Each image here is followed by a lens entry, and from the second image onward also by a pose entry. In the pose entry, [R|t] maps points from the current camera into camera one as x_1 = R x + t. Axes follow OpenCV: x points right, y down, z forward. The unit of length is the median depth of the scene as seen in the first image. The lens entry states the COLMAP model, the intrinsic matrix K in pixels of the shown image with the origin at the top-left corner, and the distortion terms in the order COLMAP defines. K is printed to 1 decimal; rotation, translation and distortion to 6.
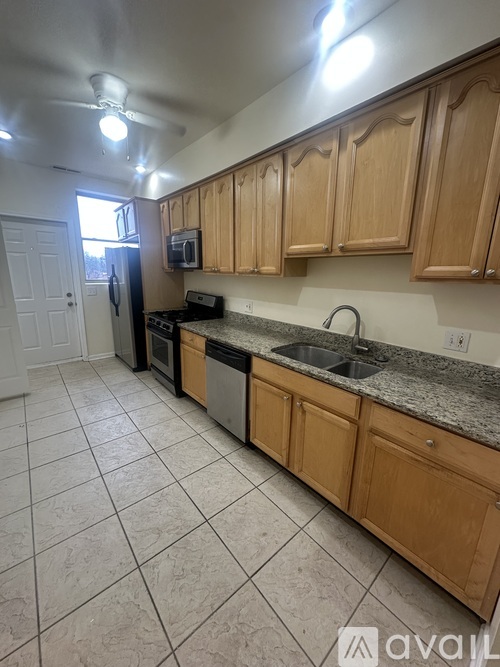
lens RADIAL K [[266.2, 0, 251.3], [0, 266.2, 333.4], [0, 0, 1]] dist [0.000463, 0.000023]
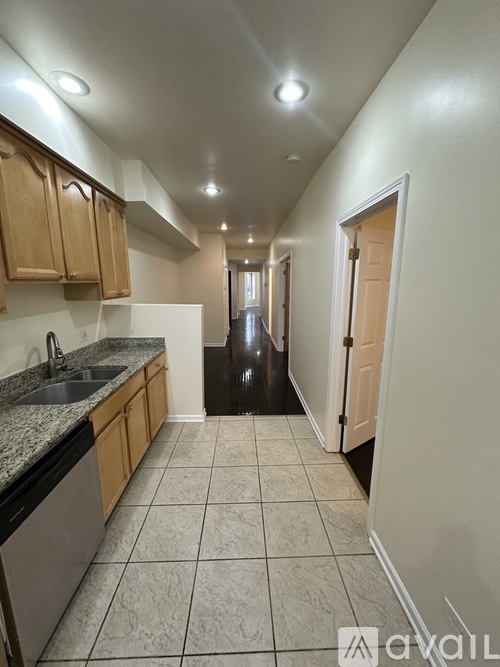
lens RADIAL K [[266.2, 0, 250.9], [0, 266.2, 331.6], [0, 0, 1]] dist [0.000463, 0.000023]
pose [[-0.781636, -0.130355, 0.609962, -0.959372], [0.130367, 0.922176, 0.364137, -0.428322], [-0.609959, 0.364141, -0.703812, 1.445998]]
